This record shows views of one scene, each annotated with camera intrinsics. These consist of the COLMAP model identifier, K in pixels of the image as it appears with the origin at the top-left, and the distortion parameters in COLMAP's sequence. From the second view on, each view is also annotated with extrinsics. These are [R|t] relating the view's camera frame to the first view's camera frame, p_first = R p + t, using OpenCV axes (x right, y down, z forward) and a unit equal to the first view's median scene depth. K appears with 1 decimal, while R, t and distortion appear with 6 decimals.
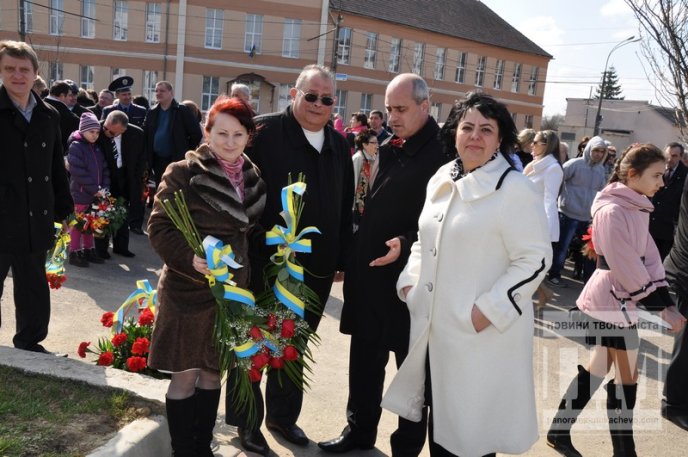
lens RADIAL K [[683.6, 0, 323.8], [0, 683.6, 233.5], [0, 0, 1]] dist [0.028468, 0.000000]
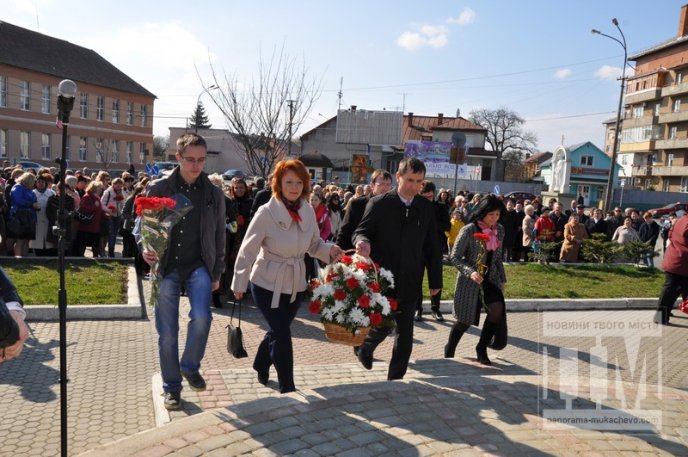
lens RADIAL K [[683.6, 0, 344.0], [0, 683.6, 231.9], [0, 0, 1]] dist [0.028468, 0.000000]
pose [[0.824515, -0.101310, 0.556696, -0.108782], [0.114505, 0.993360, 0.011185, 0.015073], [-0.554133, 0.054522, 0.830641, -0.223944]]
